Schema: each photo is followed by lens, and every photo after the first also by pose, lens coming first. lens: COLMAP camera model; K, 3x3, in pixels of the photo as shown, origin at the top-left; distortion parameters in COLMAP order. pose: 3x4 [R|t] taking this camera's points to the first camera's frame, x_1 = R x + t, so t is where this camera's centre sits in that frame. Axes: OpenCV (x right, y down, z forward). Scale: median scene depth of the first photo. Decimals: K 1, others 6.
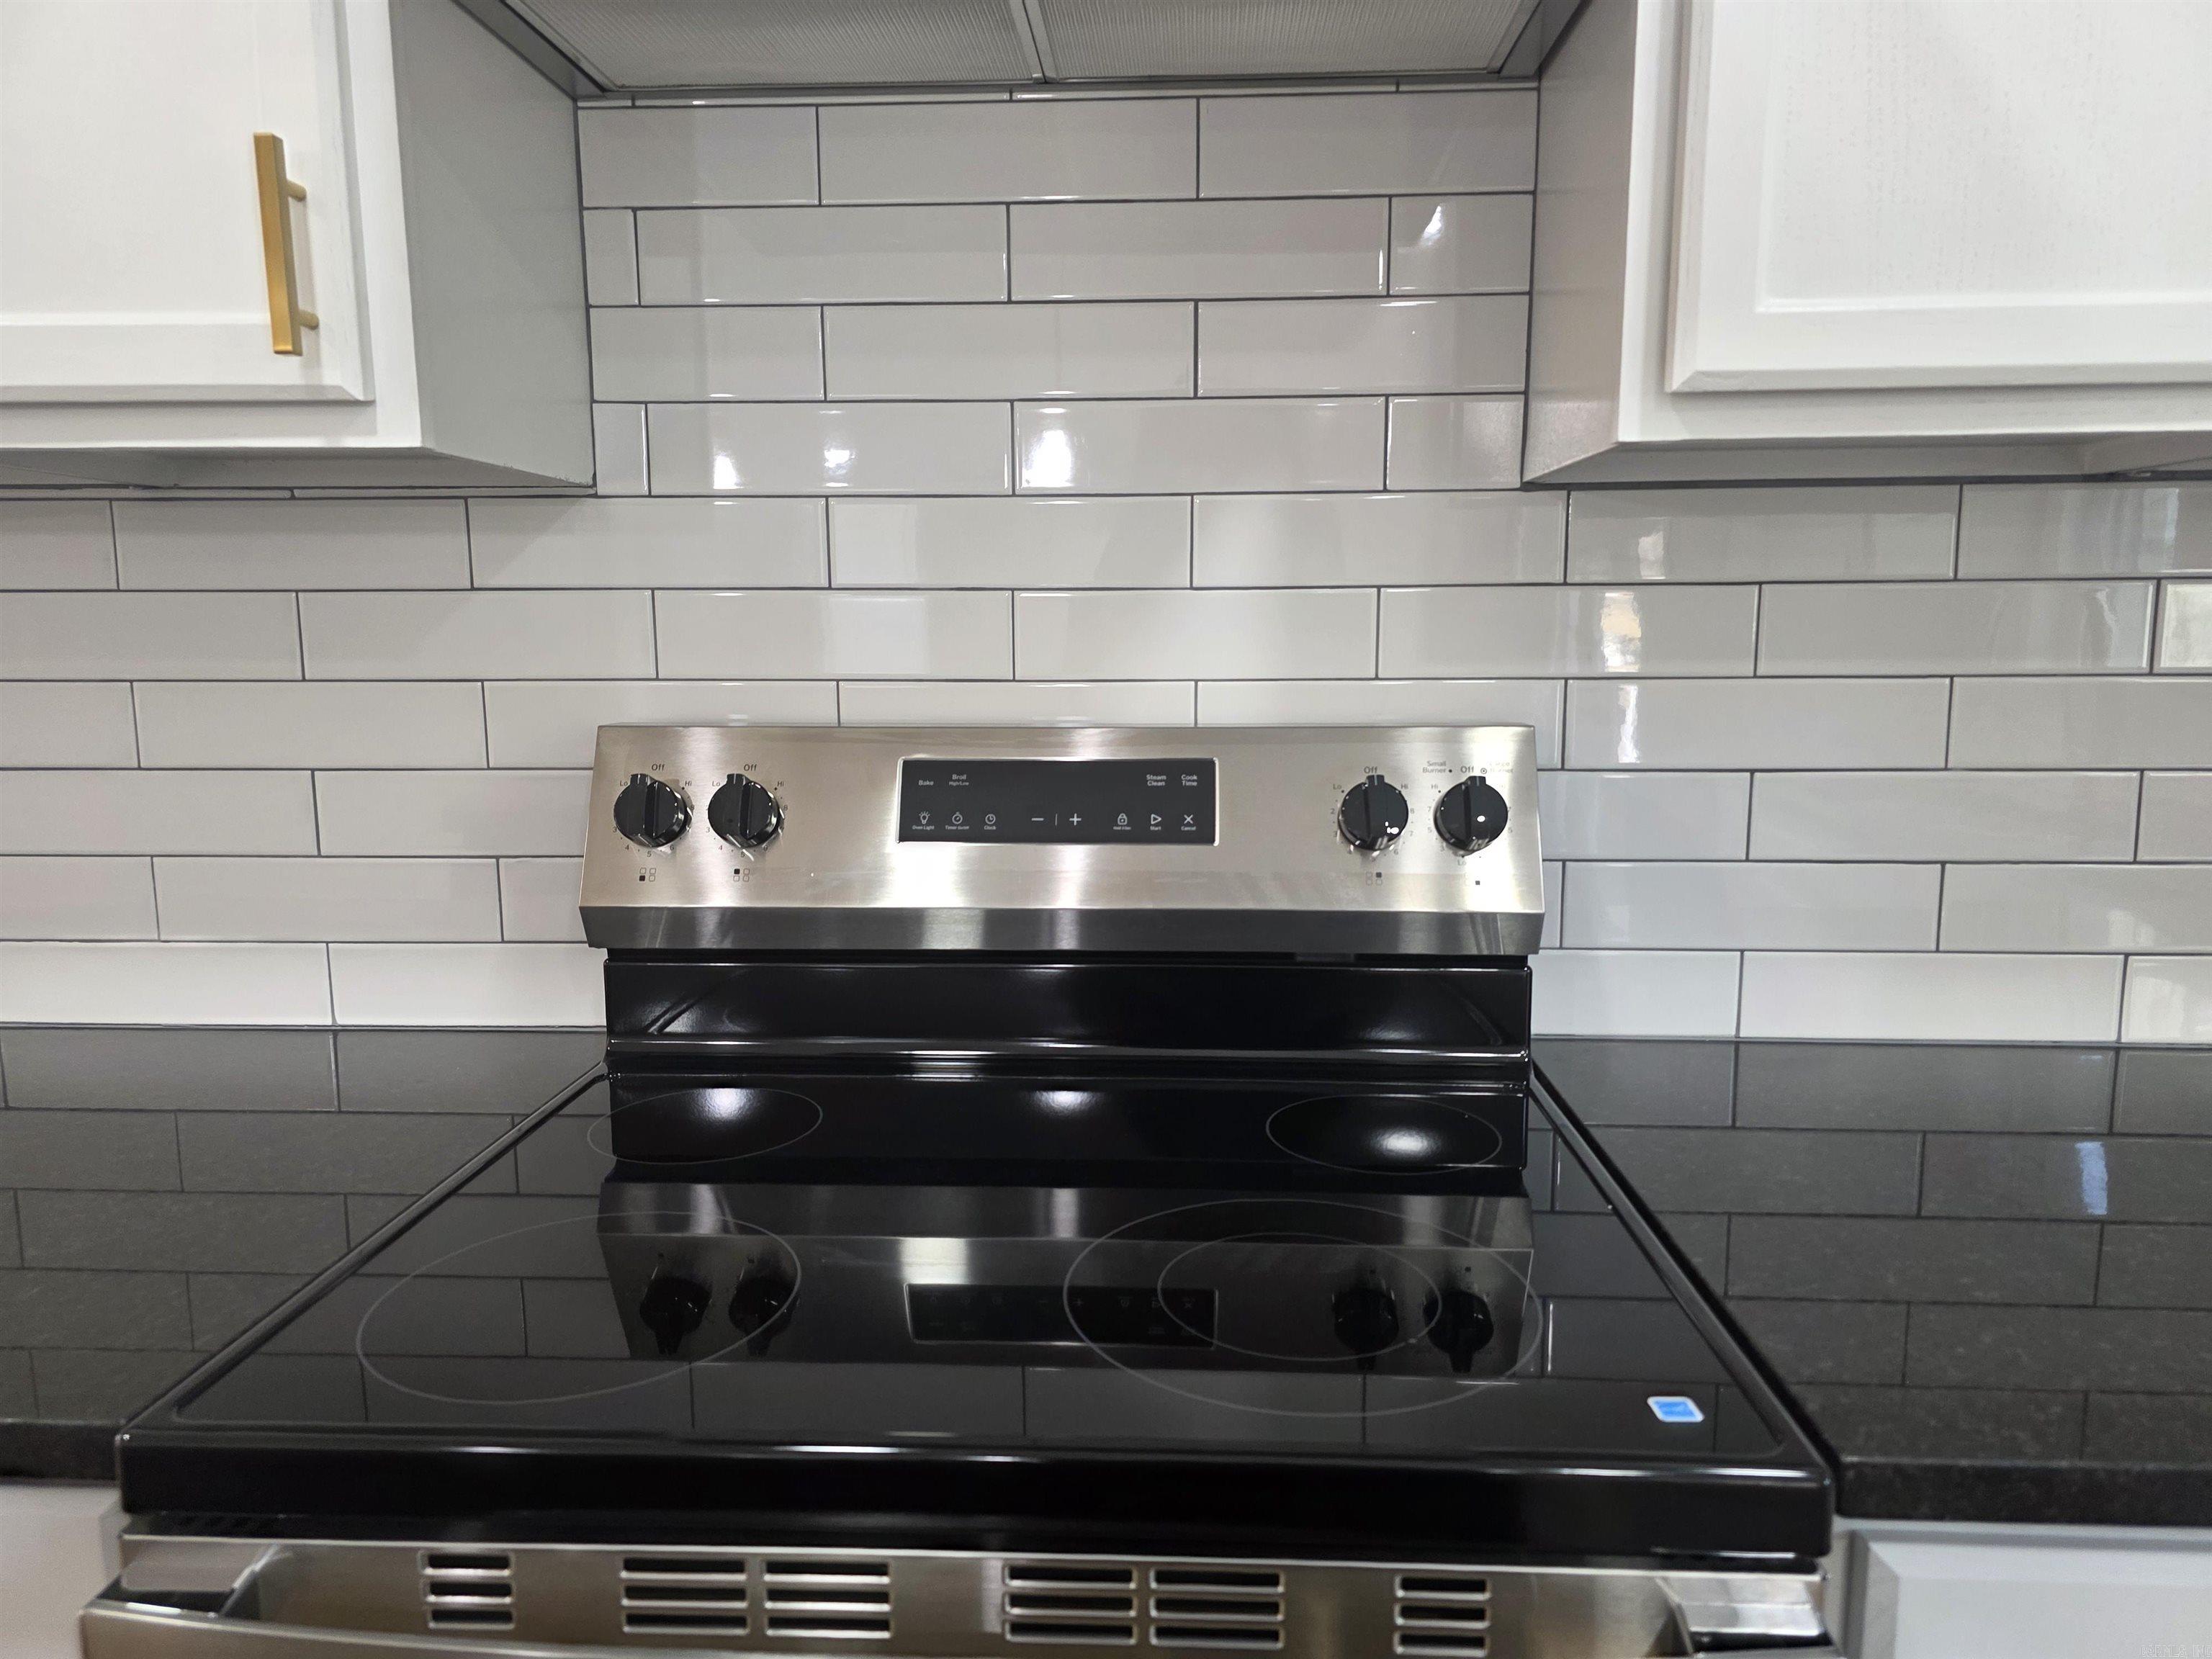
lens RADIAL K [[1501.1, 0, 1096.6], [0, 1501.1, 839.0], [0, 0, 1]] dist [0.031704, -0.021149]
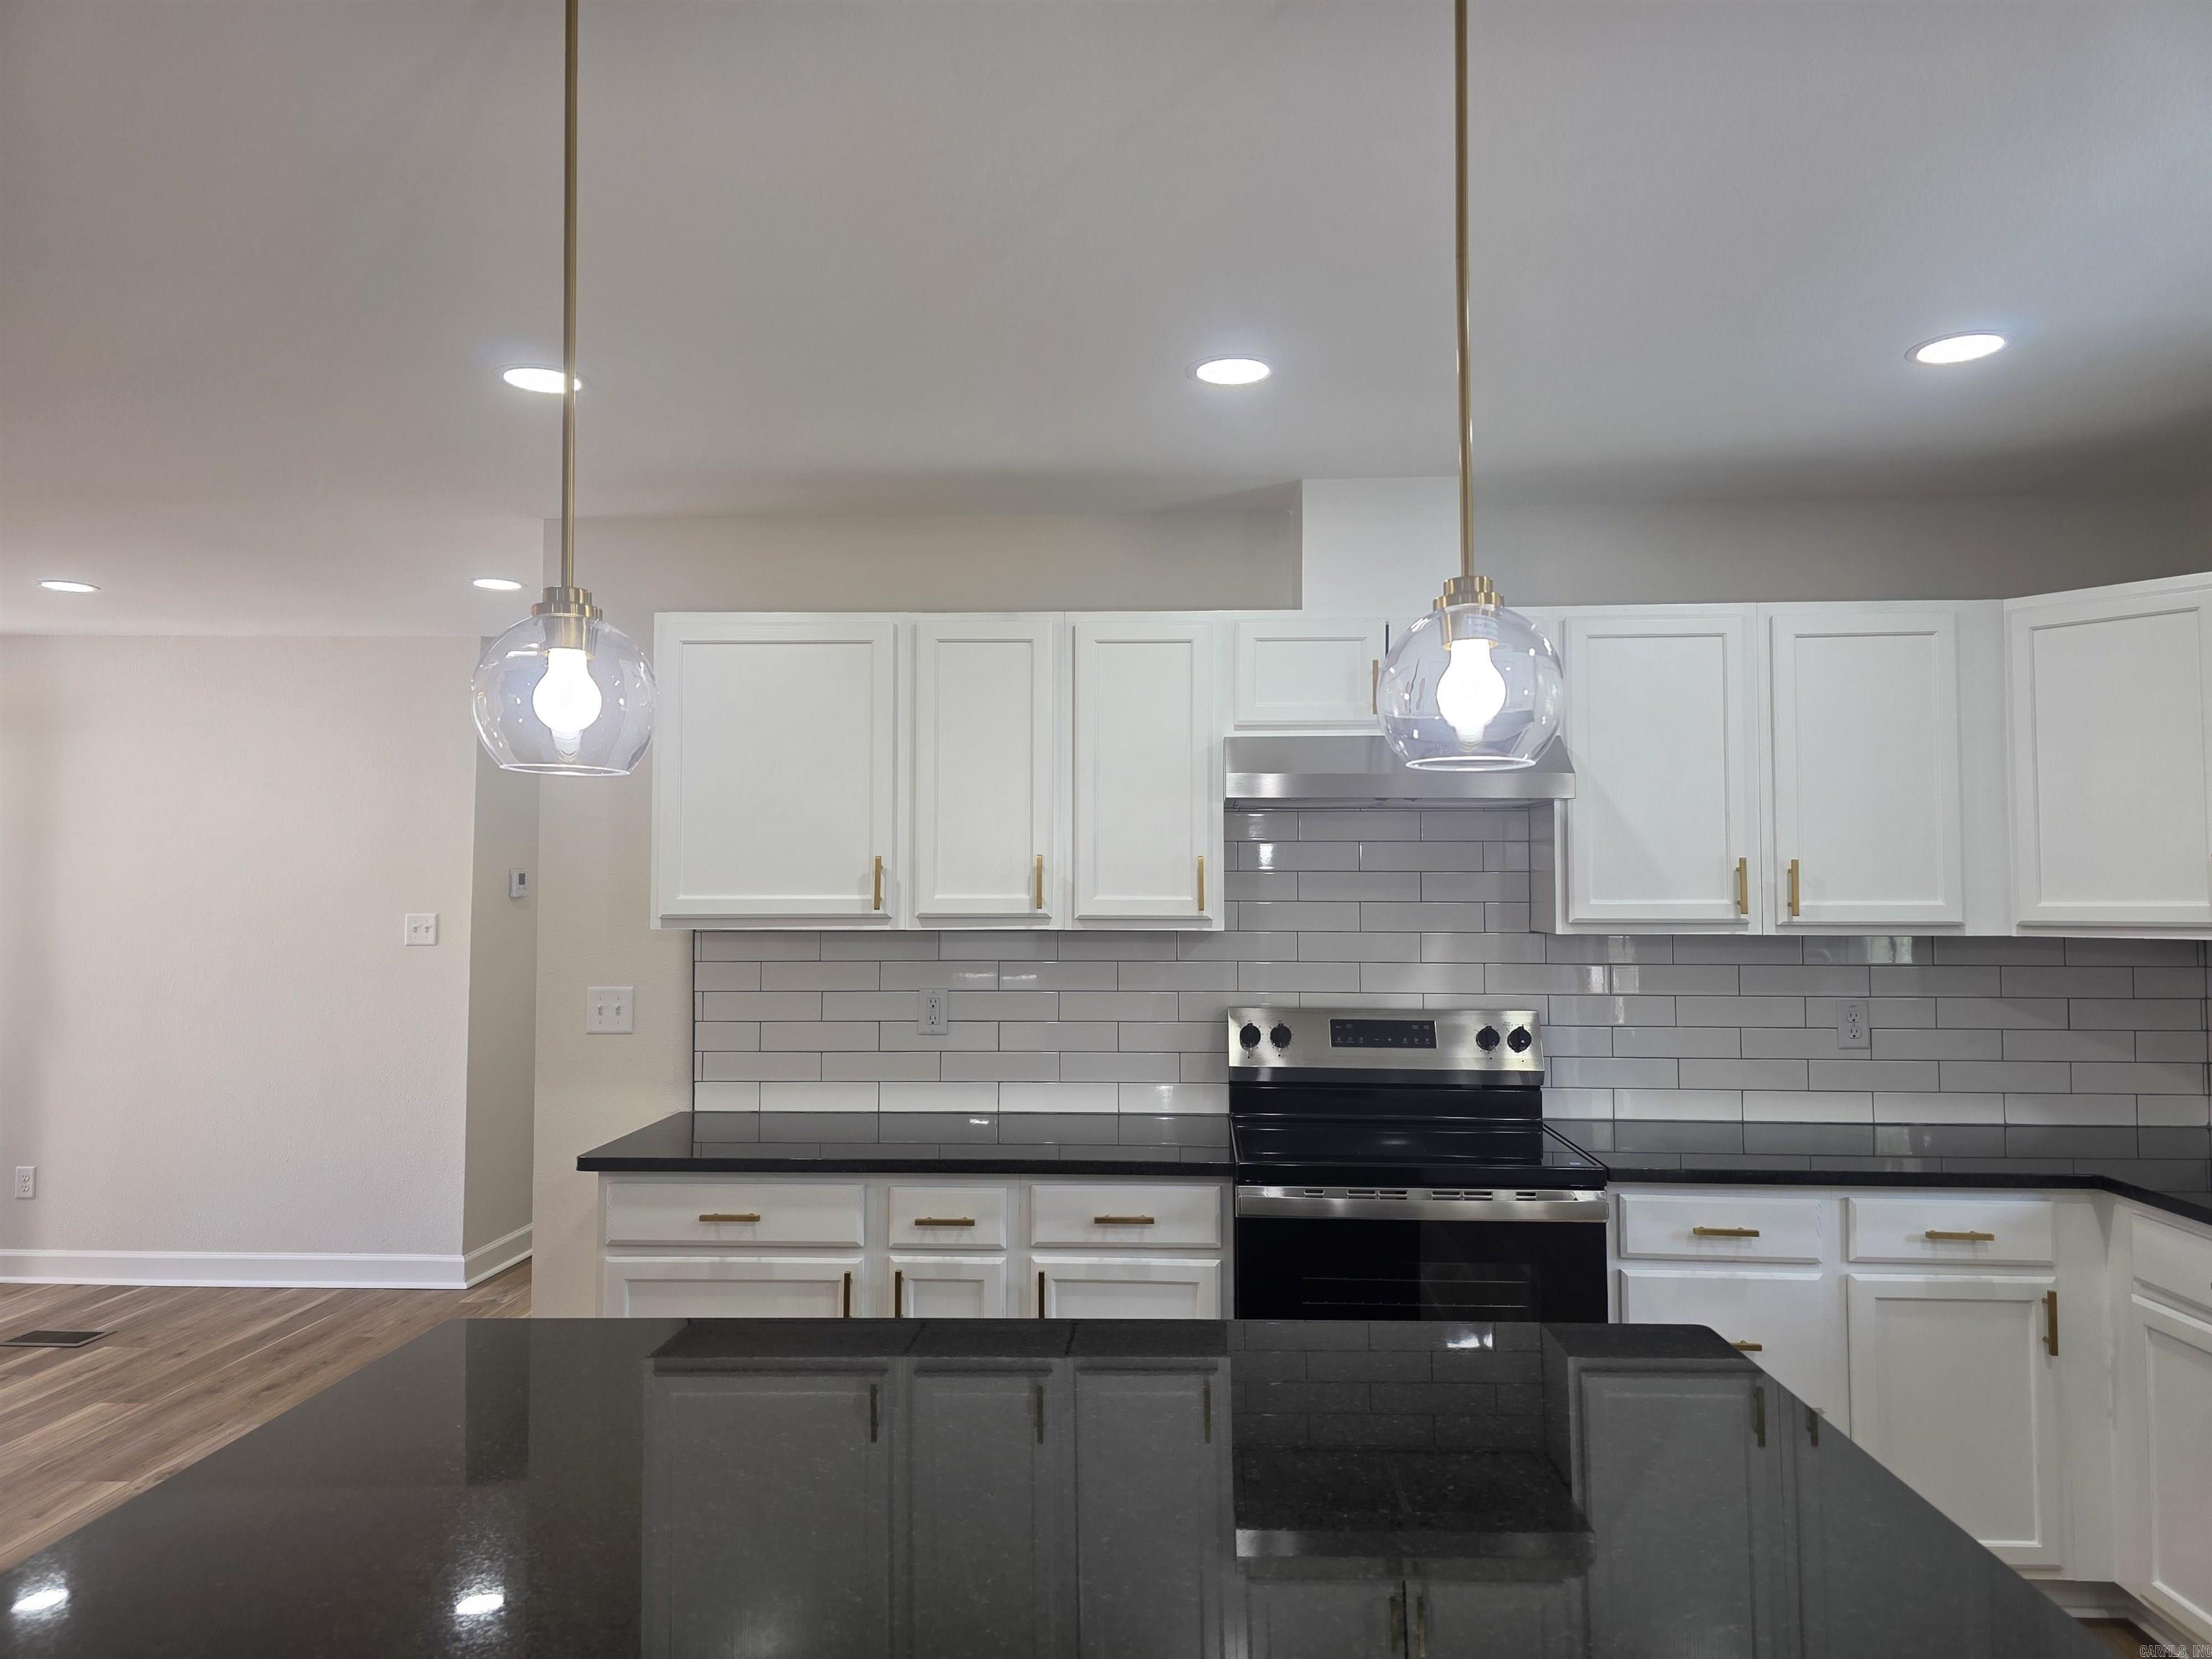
lens RADIAL K [[1501.1, 0, 1108.2], [0, 1501.1, 814.6], [0, 0, 1]] dist [0.031704, -0.021149]
pose [[0.999963, 0.008161, 0.002604, -0.591925], [-0.007497, 0.980789, -0.194928, 0.137298], [-0.004144, 0.194901, 0.980814, -2.066428]]
